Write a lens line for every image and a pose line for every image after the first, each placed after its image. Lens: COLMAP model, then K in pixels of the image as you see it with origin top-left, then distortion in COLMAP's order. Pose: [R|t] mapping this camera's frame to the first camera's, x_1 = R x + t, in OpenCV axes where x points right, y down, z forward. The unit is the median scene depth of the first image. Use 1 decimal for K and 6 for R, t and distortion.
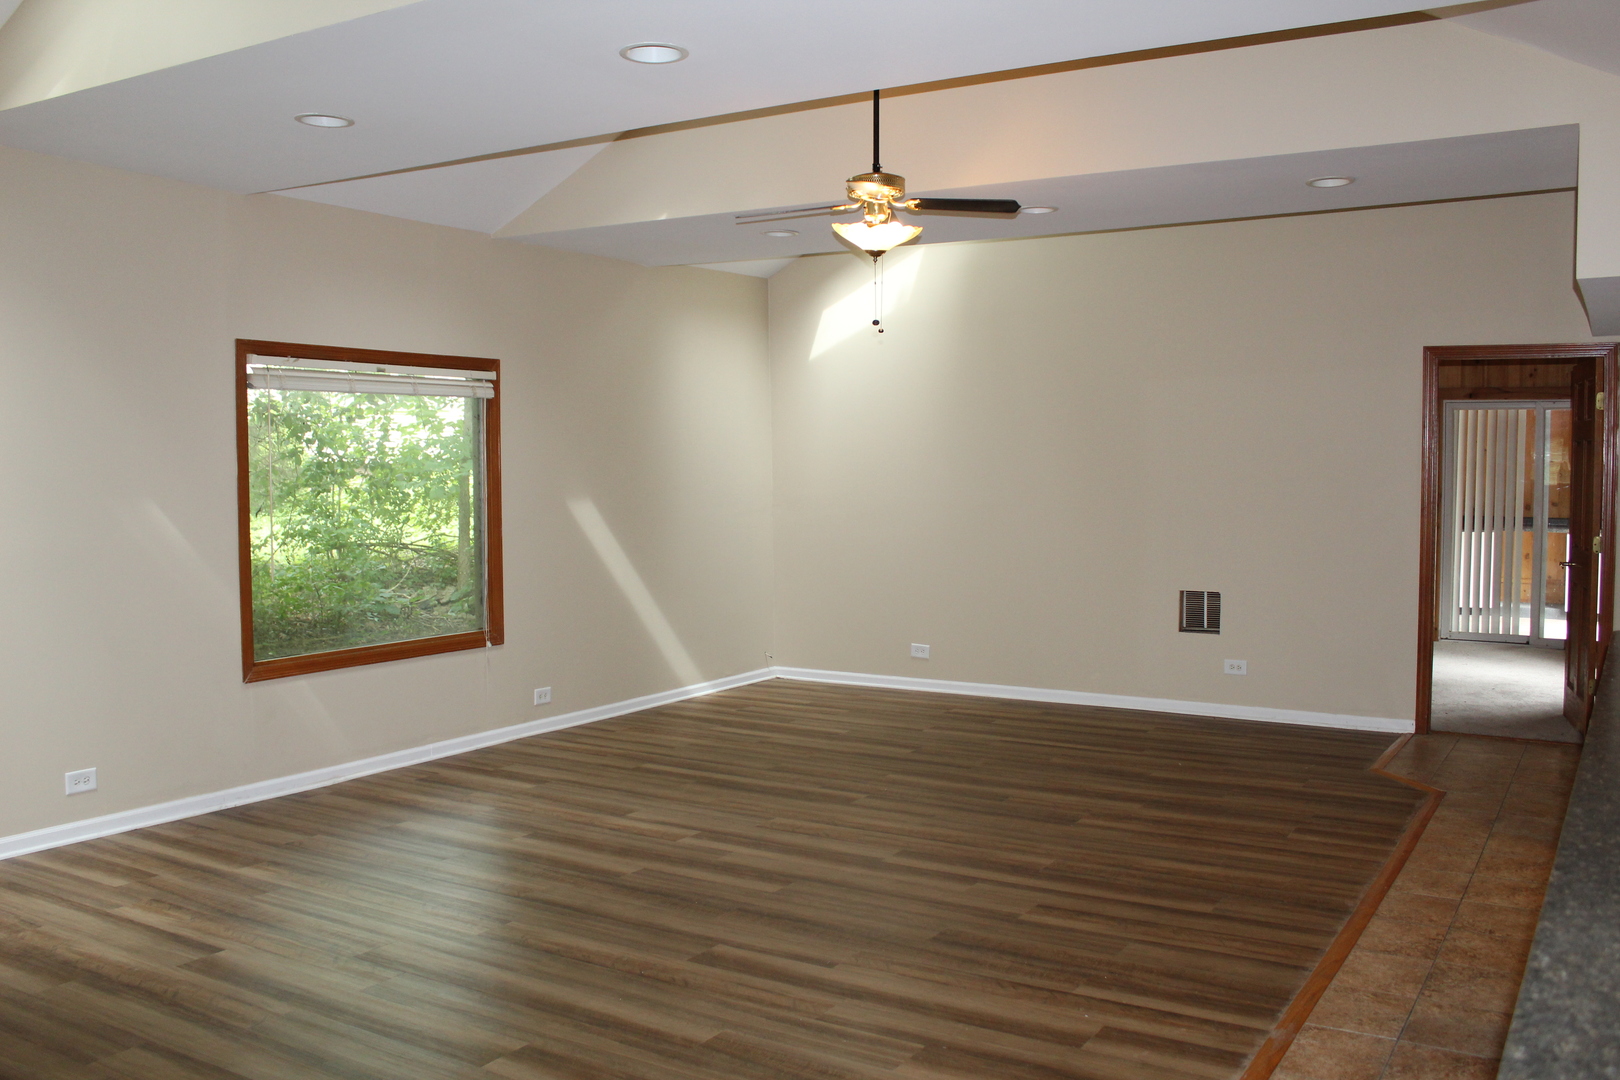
lens RADIAL K [[1436.8, 0, 799.5], [0, 1436.8, 539.7], [0, 0, 1]] dist [-0.095364, 0.032670]
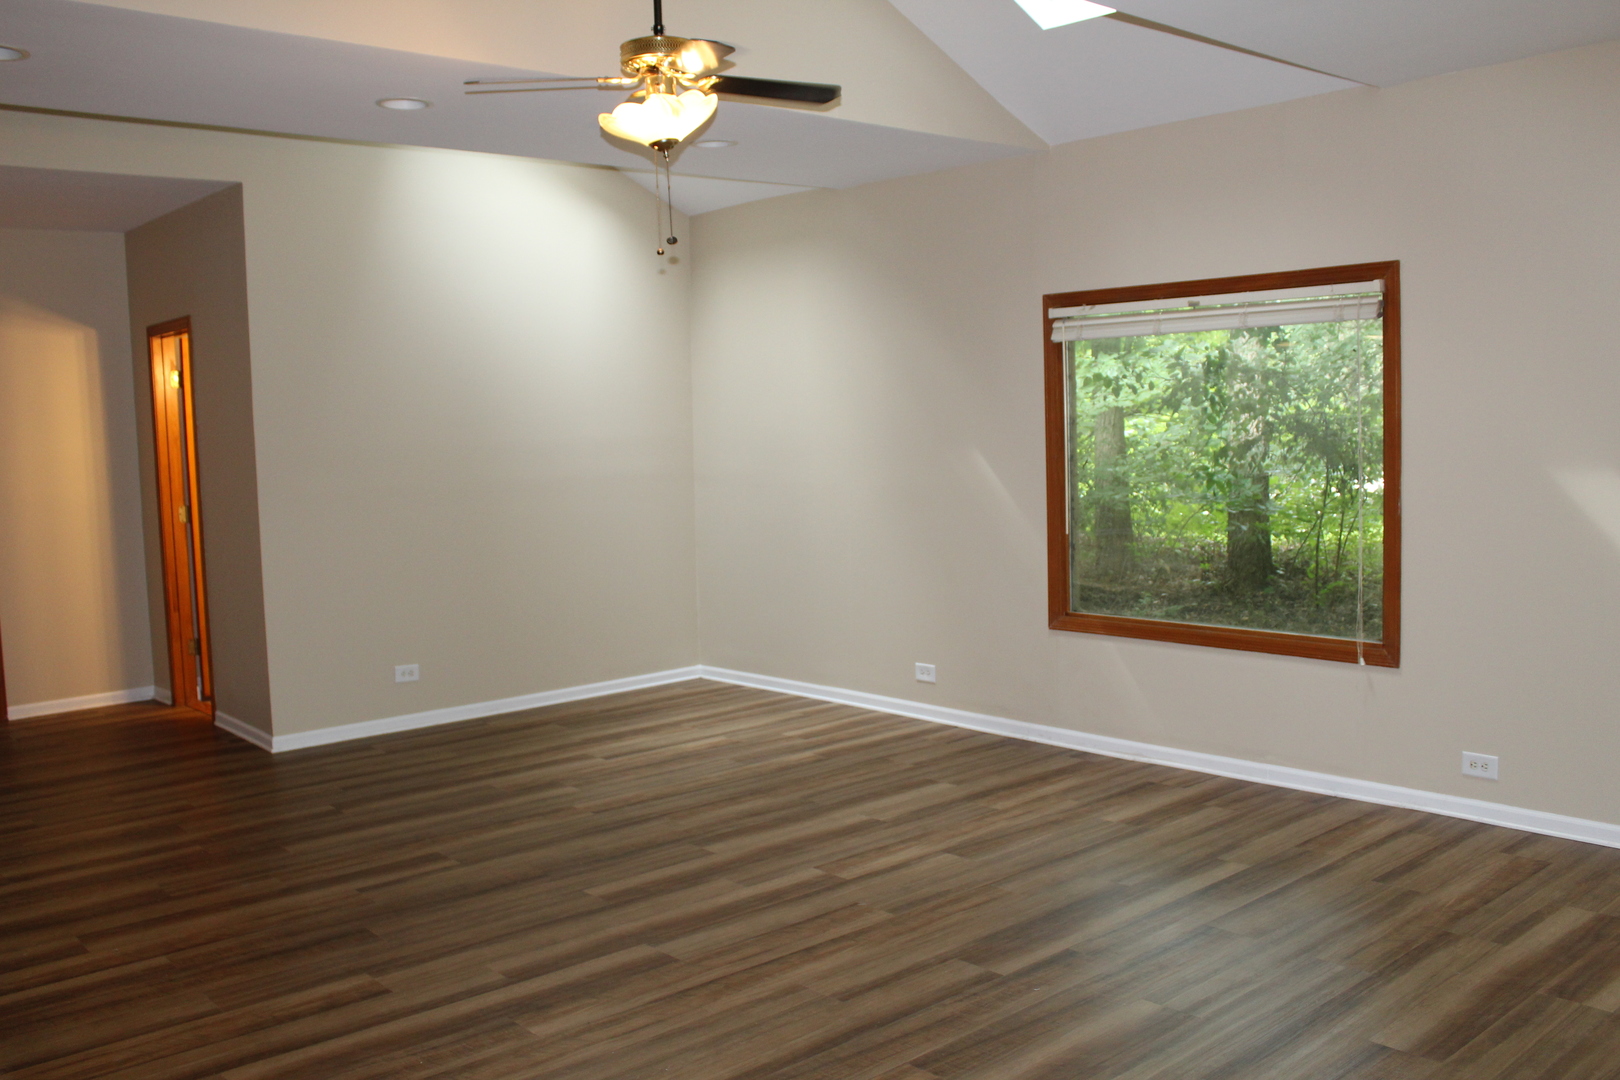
lens RADIAL K [[1436.8, 0, 797.5], [0, 1436.8, 542.2], [0, 0, 1]] dist [-0.095364, 0.032670]
pose [[-0.310912, 0.089239, -0.946240, 0.702582], [-0.018840, 0.994808, 0.100009, -0.068194], [0.950252, 0.048921, -0.307616, 1.231008]]
